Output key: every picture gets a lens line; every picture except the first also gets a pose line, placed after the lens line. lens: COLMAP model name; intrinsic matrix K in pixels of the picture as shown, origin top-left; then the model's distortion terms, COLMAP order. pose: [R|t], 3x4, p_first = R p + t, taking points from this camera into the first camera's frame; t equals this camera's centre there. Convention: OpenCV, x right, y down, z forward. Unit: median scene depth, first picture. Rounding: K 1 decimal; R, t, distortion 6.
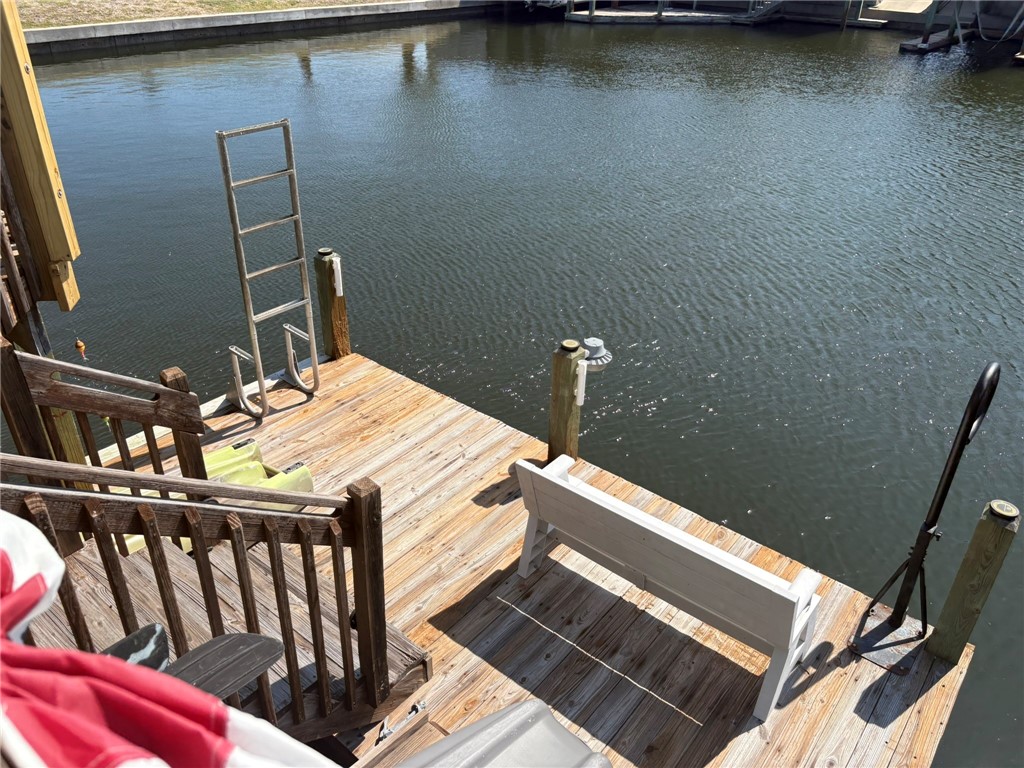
lens RADIAL K [[778.3, 0, 509.1], [0, 778.3, 381.3], [0, 0, 1]] dist [0.061138, -0.065666]
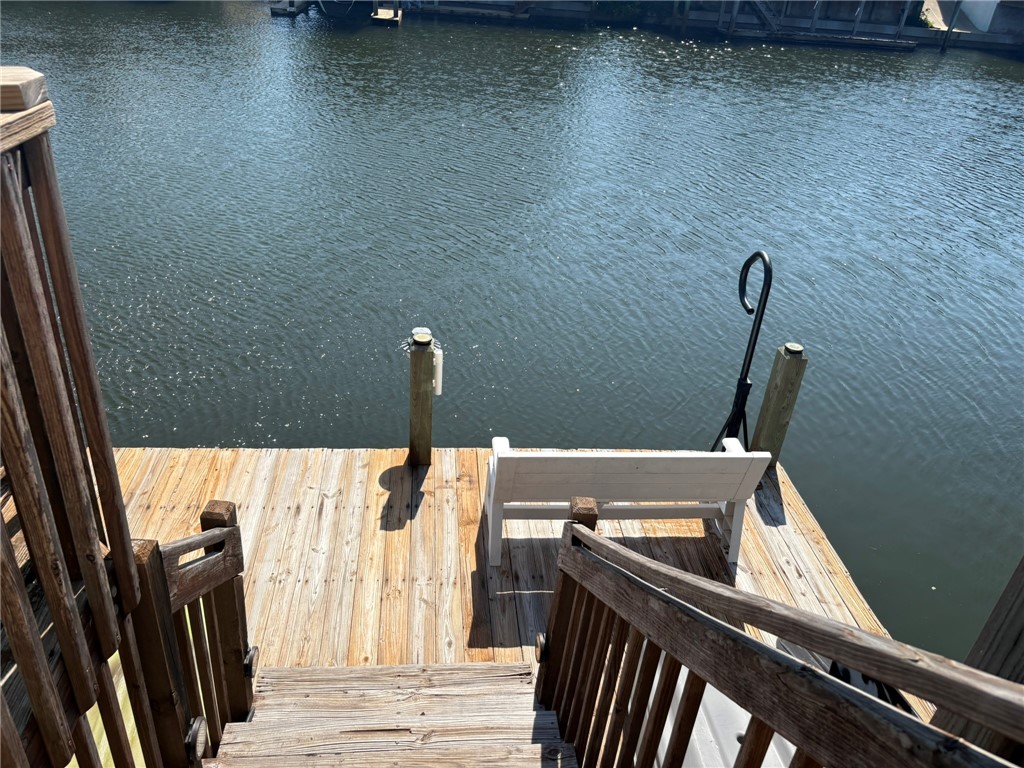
lens RADIAL K [[778.3, 0, 509.1], [0, 778.3, 381.3], [0, 0, 1]] dist [0.061138, -0.065666]
pose [[0.712795, -0.331237, 0.618227, -0.514469], [0.305760, 0.940038, 0.151128, -0.123794], [-0.631216, 0.081306, 0.771334, 0.179713]]
